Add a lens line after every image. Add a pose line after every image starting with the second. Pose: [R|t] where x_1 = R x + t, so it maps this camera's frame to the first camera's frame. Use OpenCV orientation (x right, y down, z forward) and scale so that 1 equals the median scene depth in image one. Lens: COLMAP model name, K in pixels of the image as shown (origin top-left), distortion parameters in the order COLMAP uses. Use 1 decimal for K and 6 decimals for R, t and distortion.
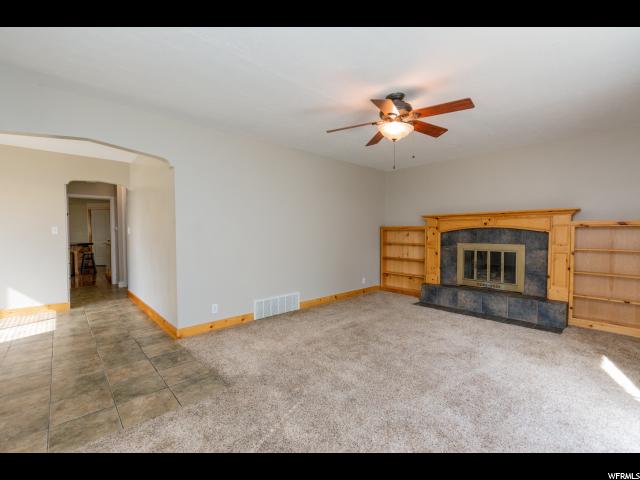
lens RADIAL K [[291.6, 0, 322.7], [0, 291.6, 235.5], [0, 0, 1]] dist [-0.002183, -0.001536]
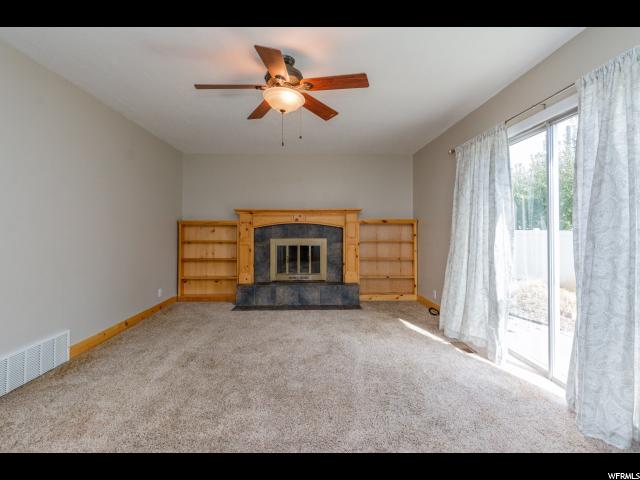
lens RADIAL K [[291.6, 0, 327.3], [0, 291.6, 229.2], [0, 0, 1]] dist [-0.002183, -0.001536]
pose [[0.653751, 0.004214, 0.756698, -0.174943], [0.011556, 0.999812, -0.015552, 0.012754], [-0.756621, 0.018912, 0.653580, 0.237187]]
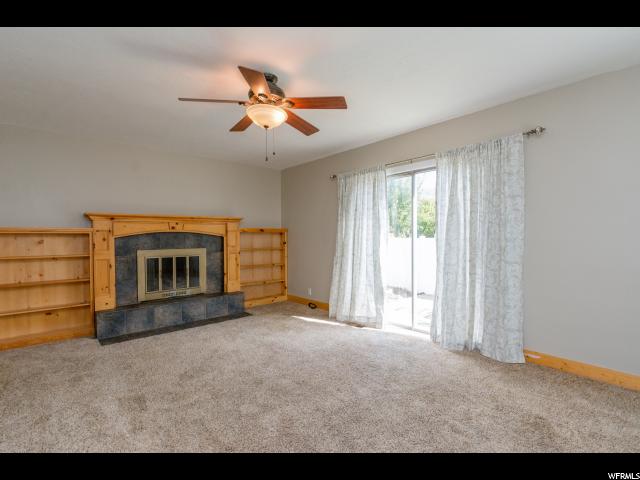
lens RADIAL K [[295.5, 0, 334.9], [0, 295.5, 235.3], [0, 0, 1]] dist [0.000090, 0.000458]
pose [[0.023166, -0.001579, 0.999730, -0.385419], [0.022945, 0.999736, 0.001047, -0.005585], [-0.999468, 0.022914, 0.023196, 0.484408]]
